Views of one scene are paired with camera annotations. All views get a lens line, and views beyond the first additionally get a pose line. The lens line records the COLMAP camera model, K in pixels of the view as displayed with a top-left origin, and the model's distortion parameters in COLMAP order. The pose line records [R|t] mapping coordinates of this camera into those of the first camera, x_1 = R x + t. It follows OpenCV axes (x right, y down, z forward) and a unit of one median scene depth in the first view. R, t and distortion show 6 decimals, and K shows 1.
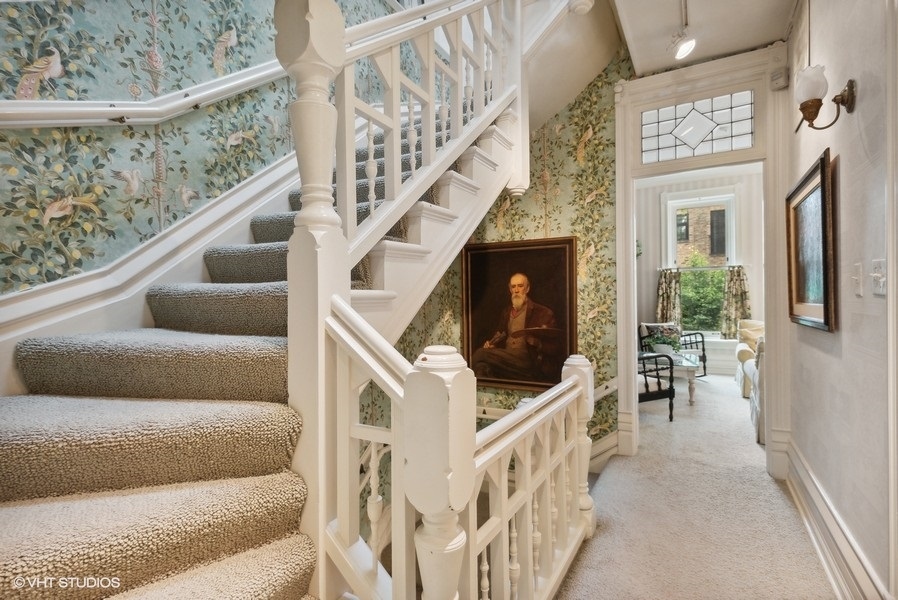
lens RADIAL K [[438.9, 0, 447.8], [0, 438.9, 295.5], [0, 0, 1]] dist [0.021404, 0.000027]
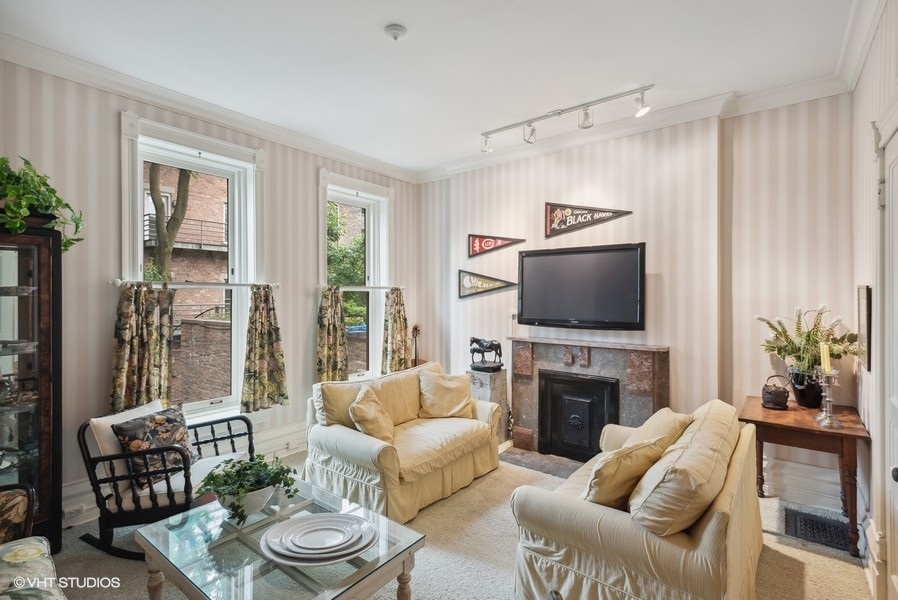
lens RADIAL K [[424.0, 0, 447.1], [0, 424.0, 301.7], [0, 0, 1]] dist [0.021983, -0.000028]
pose [[0.138129, 0.002004, 0.990412, 0.108597], [-0.010278, 0.999947, -0.000590, -0.044121], [-0.990361, -0.010098, 0.138142, 0.635713]]
